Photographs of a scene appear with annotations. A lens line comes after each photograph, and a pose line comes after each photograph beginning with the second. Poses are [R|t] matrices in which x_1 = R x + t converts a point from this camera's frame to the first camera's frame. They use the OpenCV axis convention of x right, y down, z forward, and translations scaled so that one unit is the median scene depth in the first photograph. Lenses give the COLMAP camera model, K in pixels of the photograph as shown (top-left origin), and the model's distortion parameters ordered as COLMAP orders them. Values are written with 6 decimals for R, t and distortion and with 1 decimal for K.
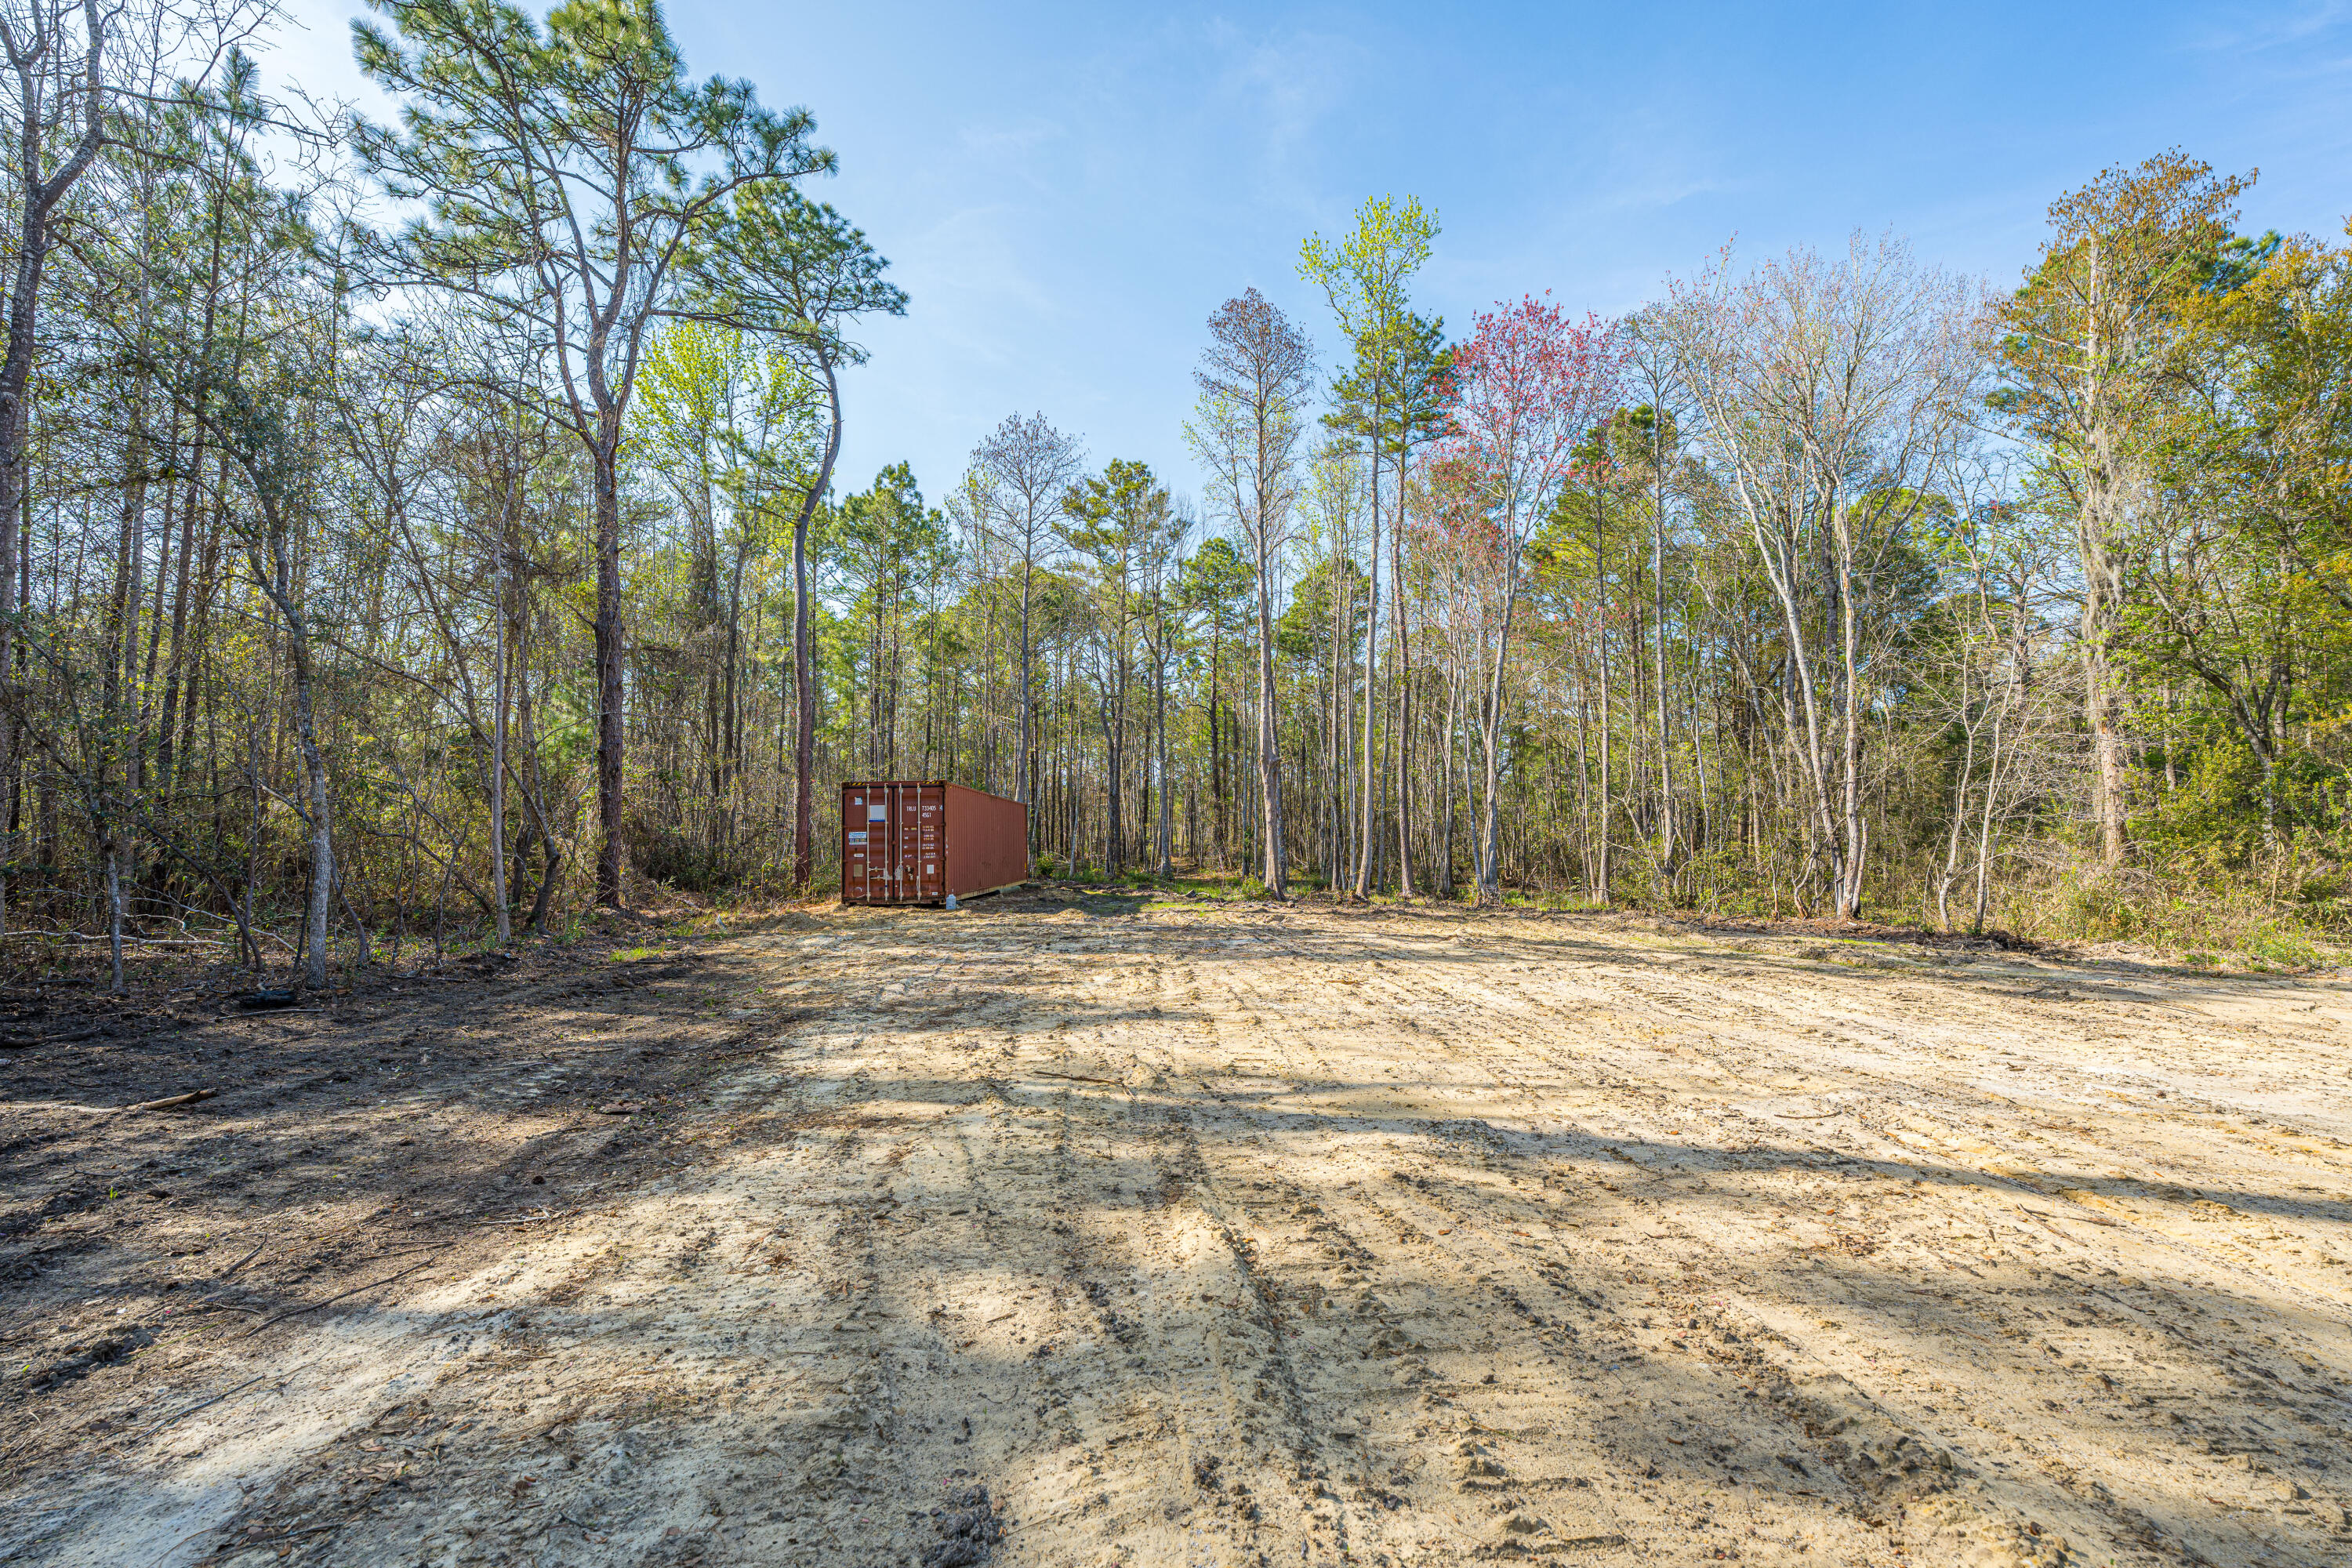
lens RADIAL K [[931.8, 0, 1175.7], [0, 931.8, 781.7], [0, 0, 1]] dist [0.001975, -0.000482]
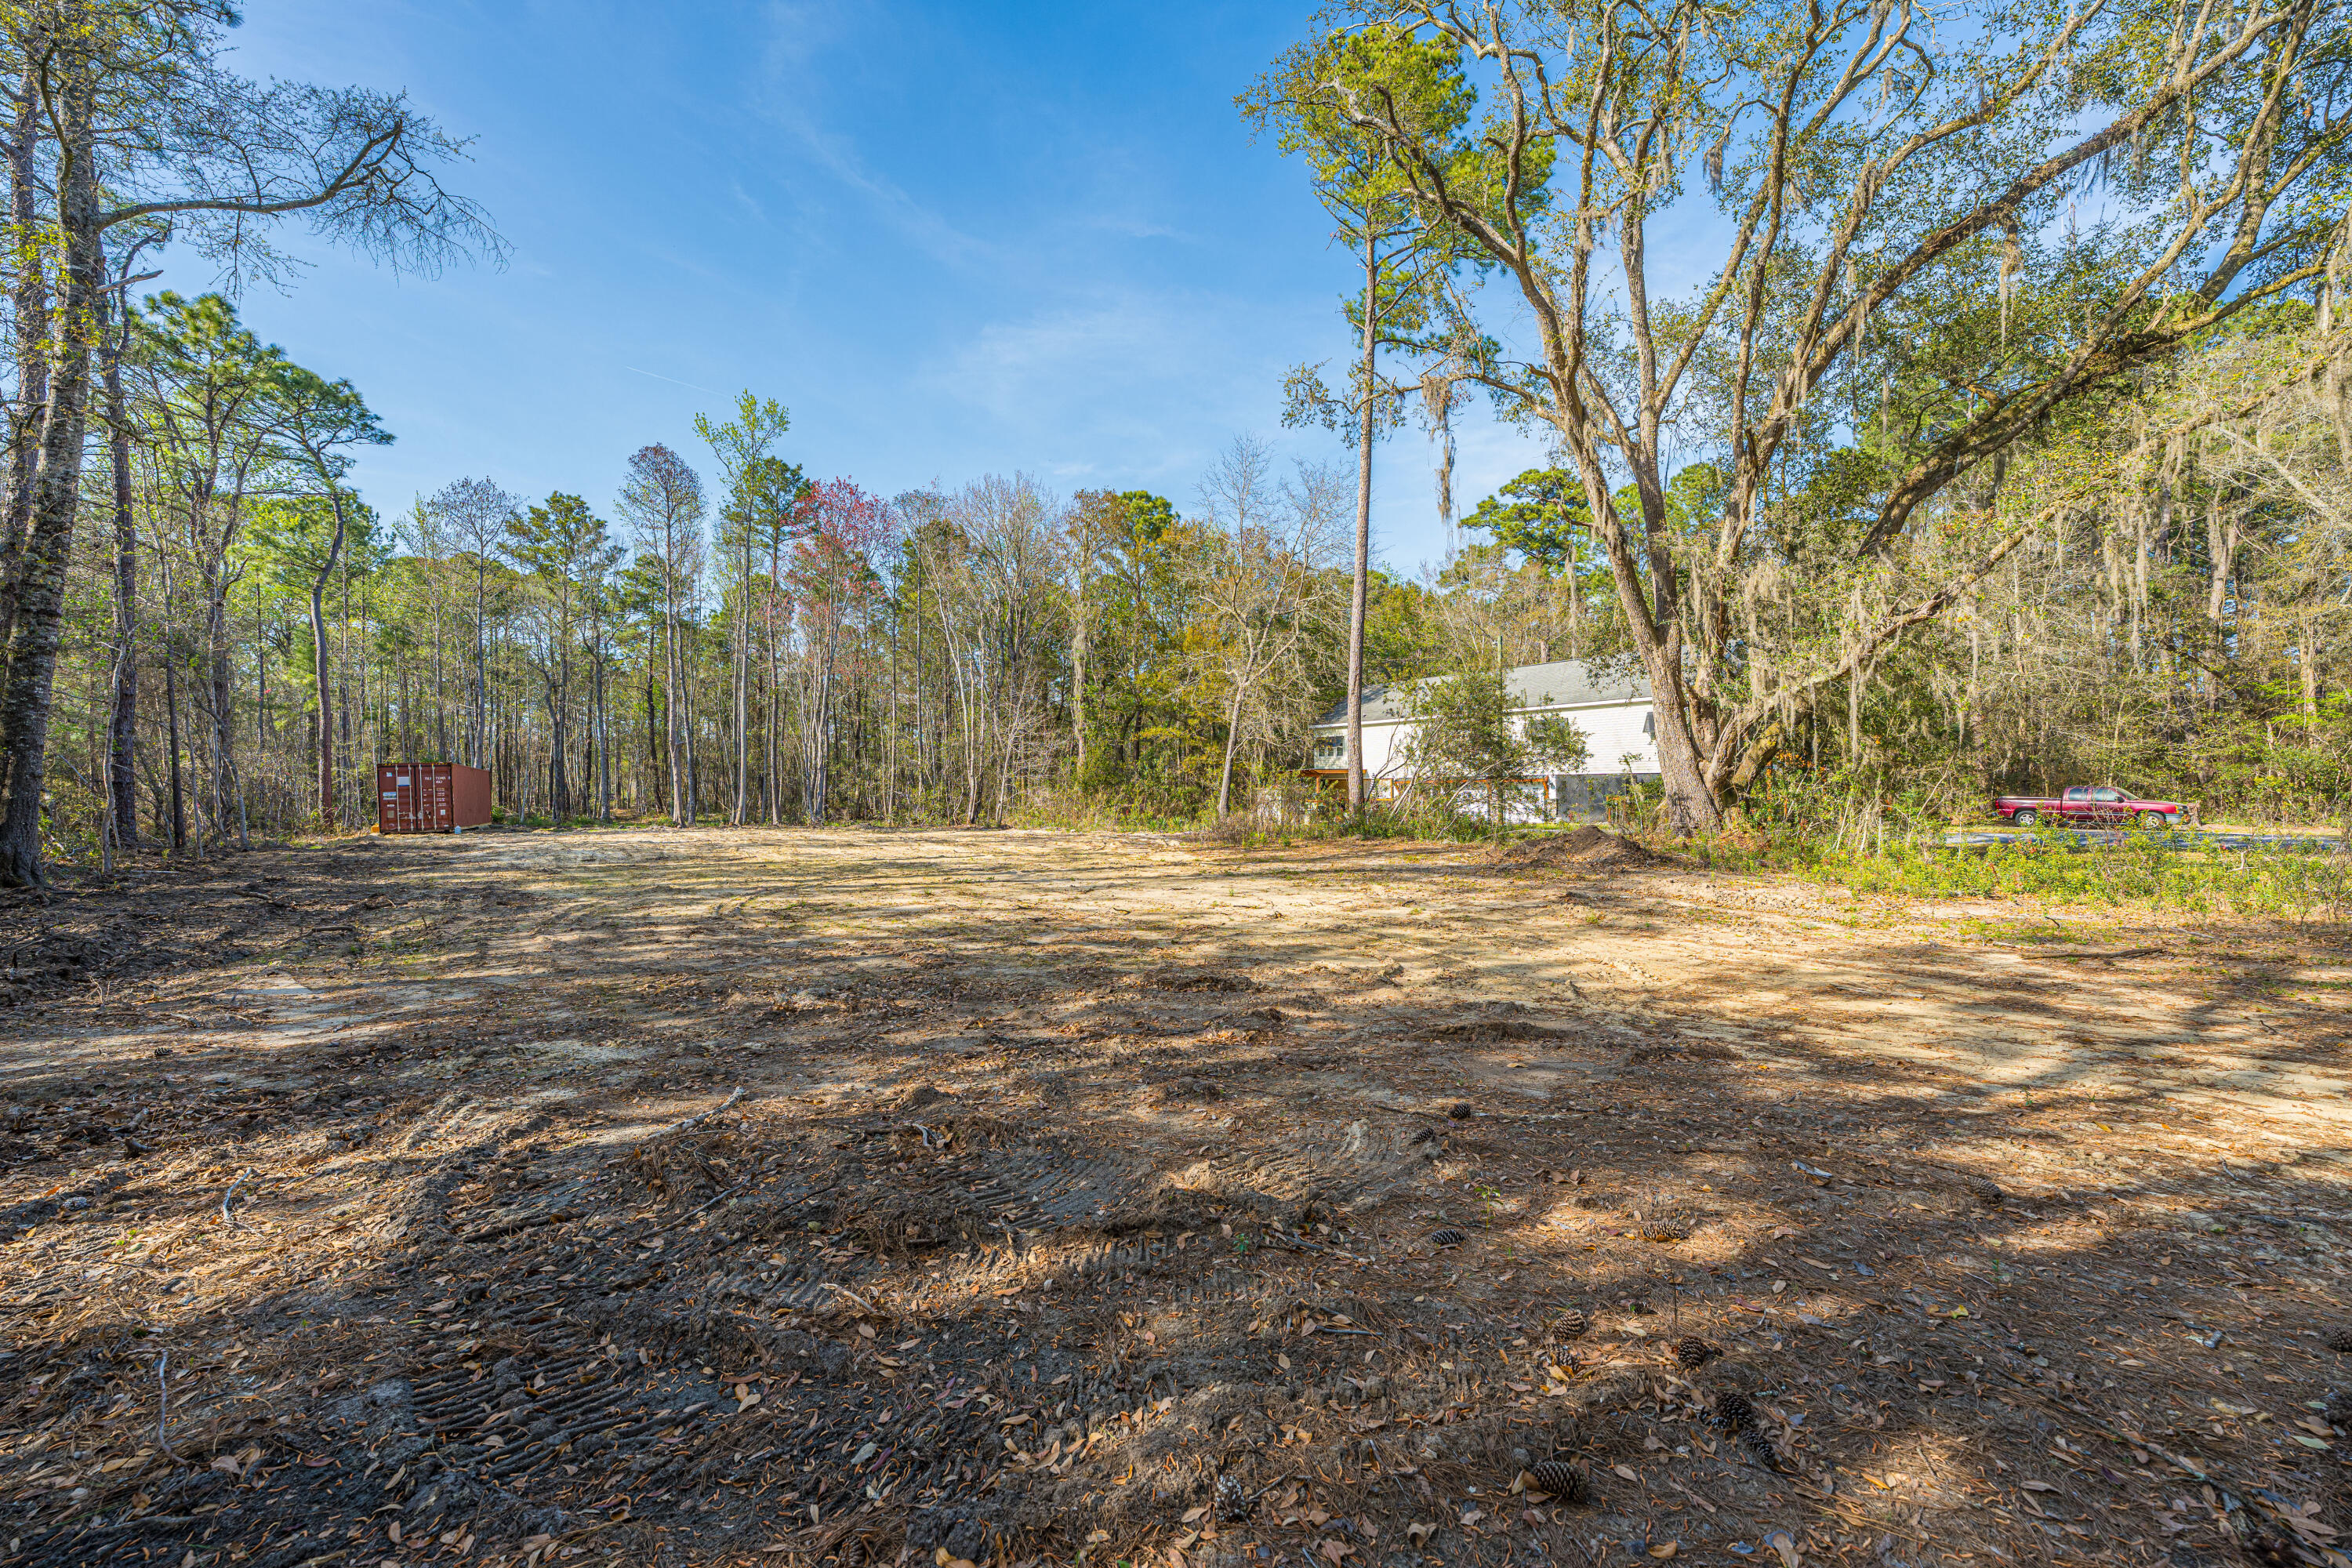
lens RADIAL K [[931.8, 0, 1173.2], [0, 931.8, 780.1], [0, 0, 1]] dist [0.001975, -0.000482]
pose [[0.865660, -0.012520, 0.500476, 0.033076], [-0.013304, 0.998759, 0.047997, -0.043942], [-0.500456, -0.048207, 0.864419, -0.763111]]
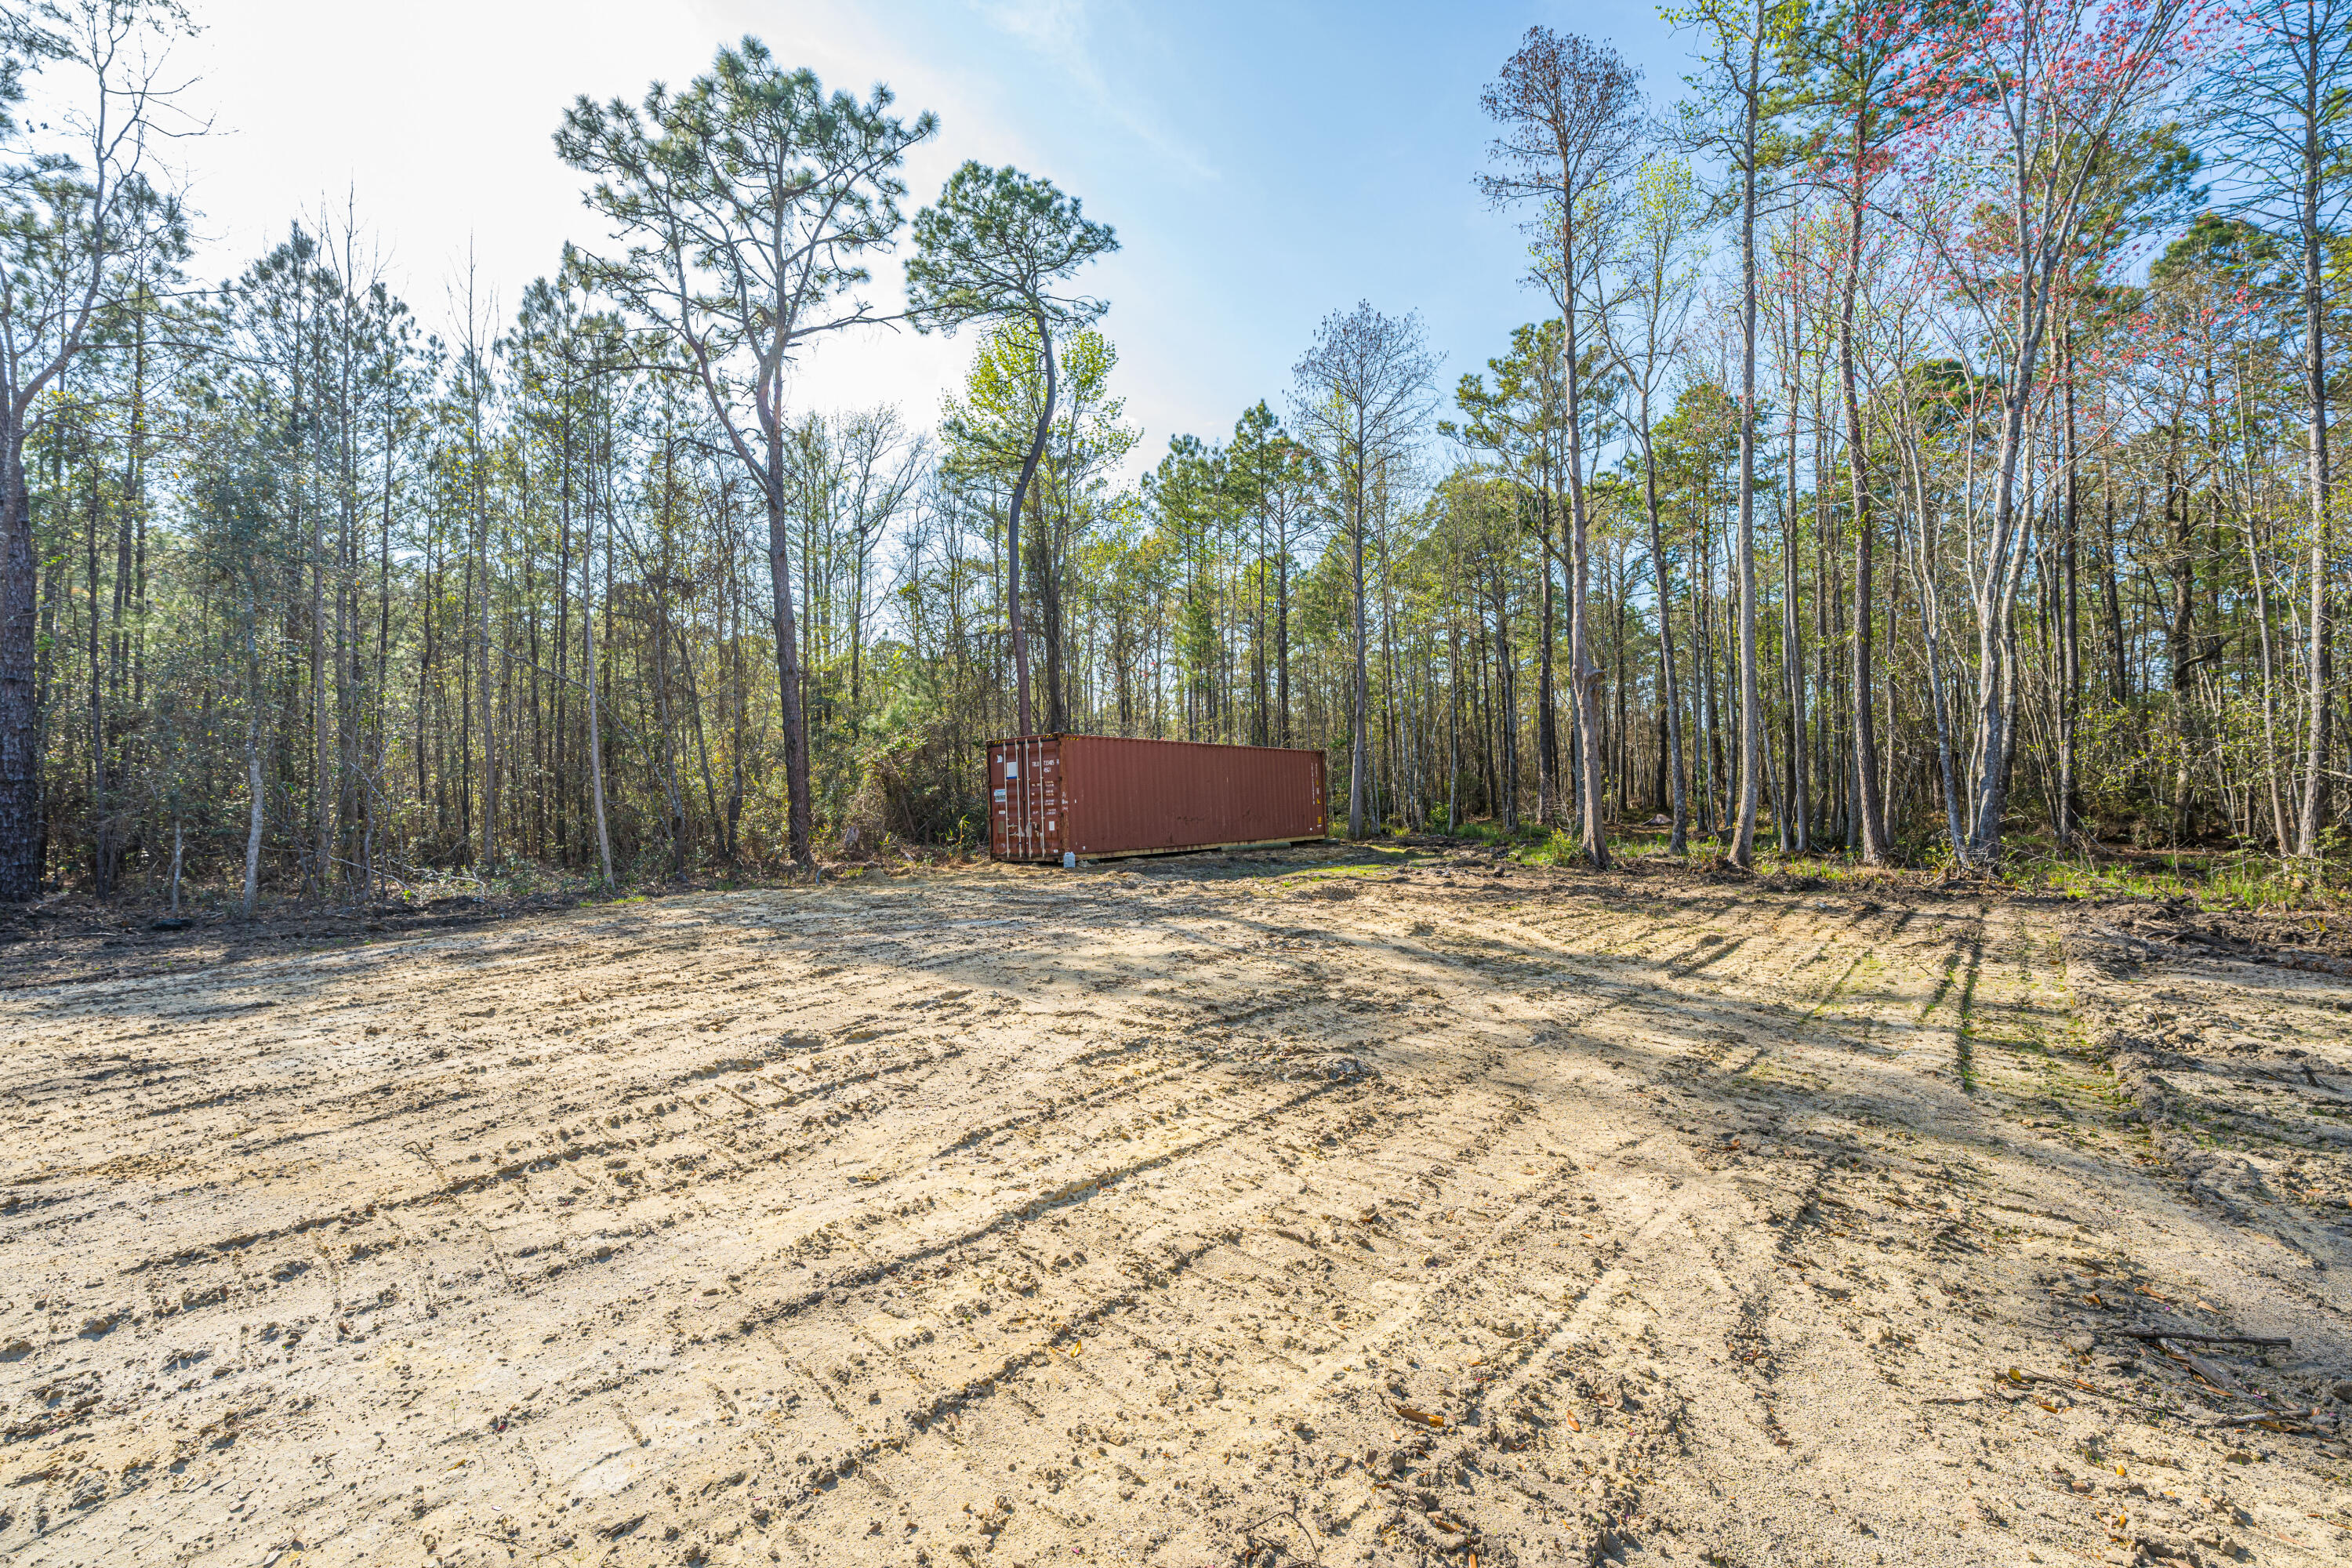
lens RADIAL K [[931.8, 0, 1169.0], [0, 931.8, 781.4], [0, 0, 1]] dist [0.001975, -0.000482]
pose [[0.789110, -0.027840, -0.613620, 0.262787], [0.060090, 0.997680, 0.032010, 0.015070], [0.611305, -0.062132, 0.788952, 0.195560]]
